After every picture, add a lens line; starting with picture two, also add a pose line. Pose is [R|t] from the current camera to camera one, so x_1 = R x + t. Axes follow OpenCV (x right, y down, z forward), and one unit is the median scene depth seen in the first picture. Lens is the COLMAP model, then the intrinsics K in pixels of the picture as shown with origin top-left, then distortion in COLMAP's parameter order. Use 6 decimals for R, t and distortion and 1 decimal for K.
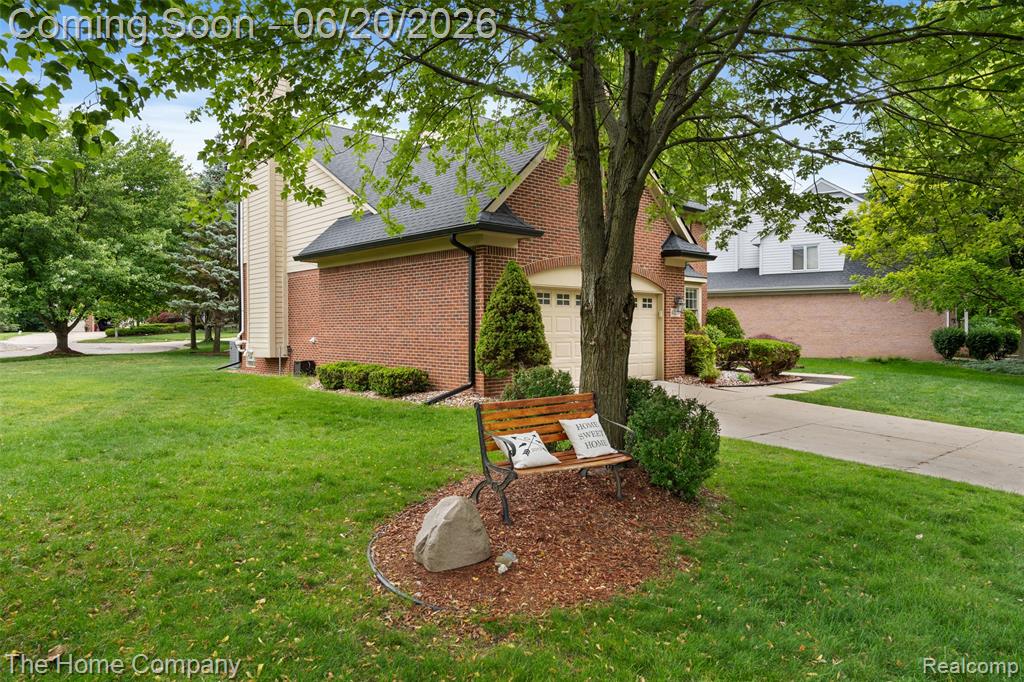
lens RADIAL K [[664.6, 0, 512.0], [0, 664.6, 341.0], [0, 0, 1]] dist [-0.007076, -0.001706]
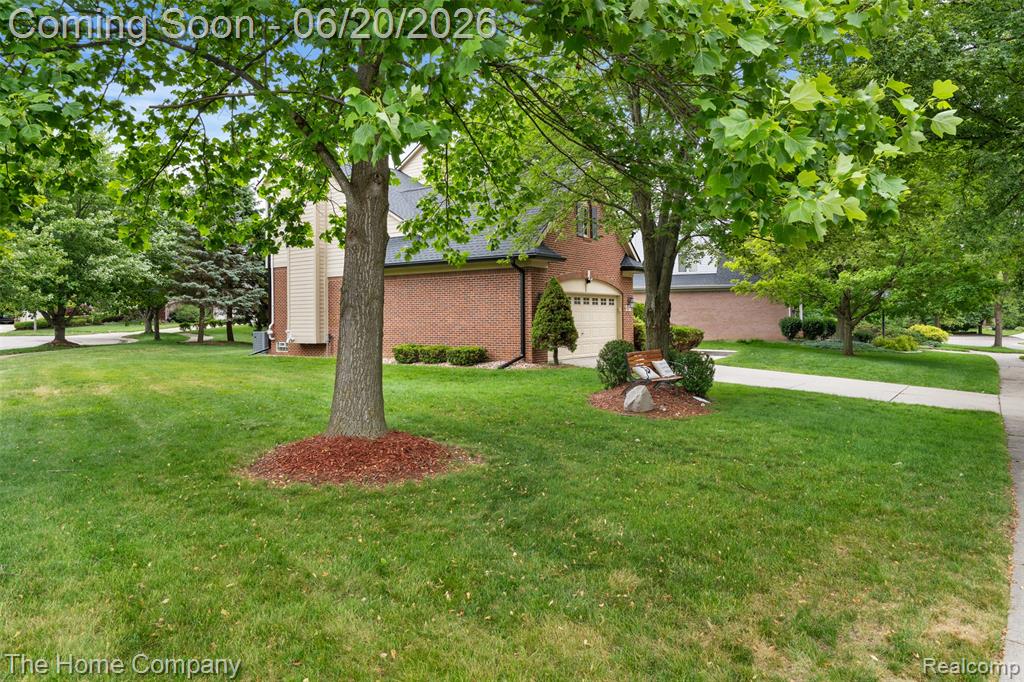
lens RADIAL K [[669.0, 0, 512.0], [0, 669.0, 341.0], [0, 0, 1]] dist [0.001989, 0.000103]
pose [[0.979765, -0.011591, 0.199816, -0.310420], [0.008688, 0.999844, 0.015401, 0.004610], [-0.199963, -0.013353, 0.979712, -0.411279]]
